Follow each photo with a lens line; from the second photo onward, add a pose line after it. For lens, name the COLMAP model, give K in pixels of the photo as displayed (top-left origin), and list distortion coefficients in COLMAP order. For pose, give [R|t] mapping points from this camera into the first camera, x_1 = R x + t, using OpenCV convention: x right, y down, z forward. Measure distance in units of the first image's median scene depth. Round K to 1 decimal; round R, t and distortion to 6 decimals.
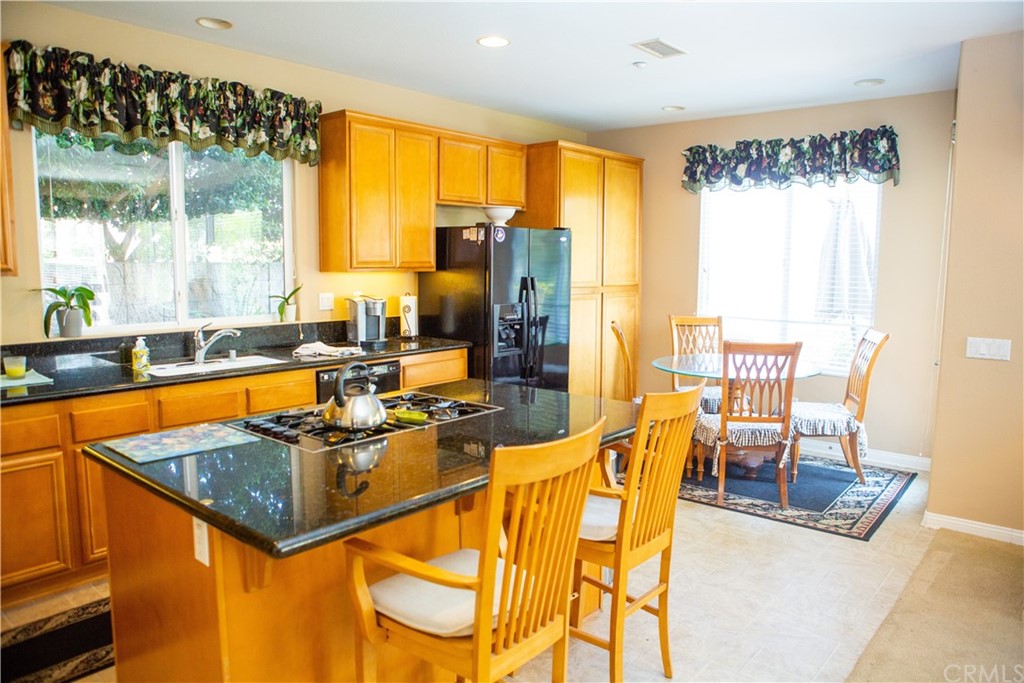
lens RADIAL K [[755.6, 0, 514.7], [0, 755.6, 357.5], [0, 0, 1]] dist [-0.008105, -0.001932]
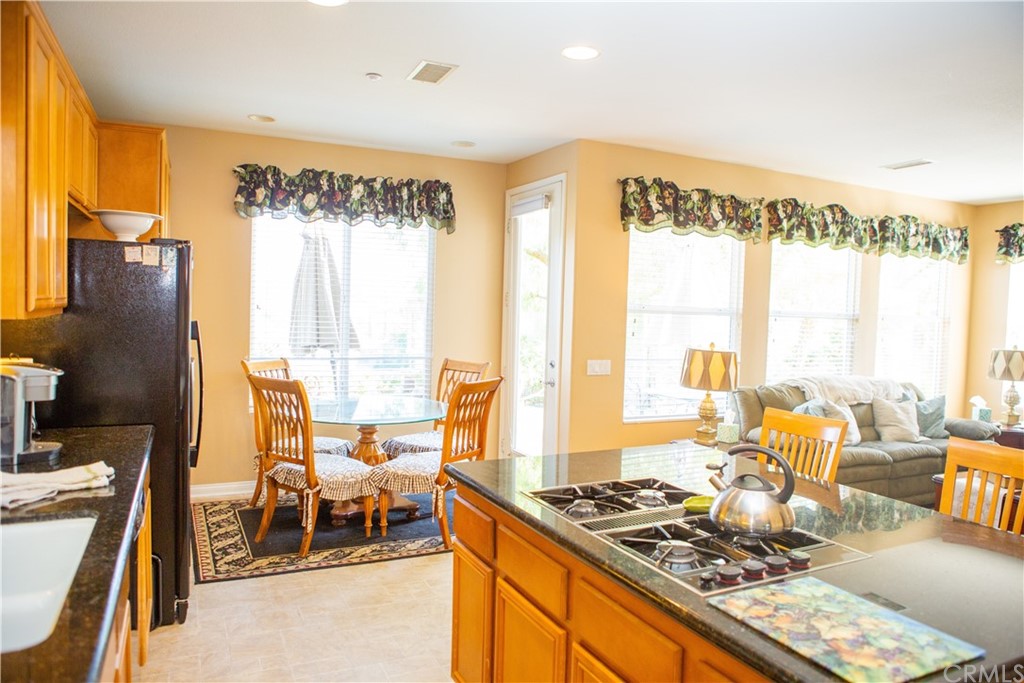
lens RADIAL K [[754.5, 0, 512.0], [0, 754.5, 341.5], [0, 0, 1]] dist [0.061723, -0.000699]
pose [[0.433798, -0.046244, 0.899823, -0.461128], [0.096946, 0.995280, 0.004413, -0.056949], [-0.895780, 0.085320, 0.436233, 0.399412]]
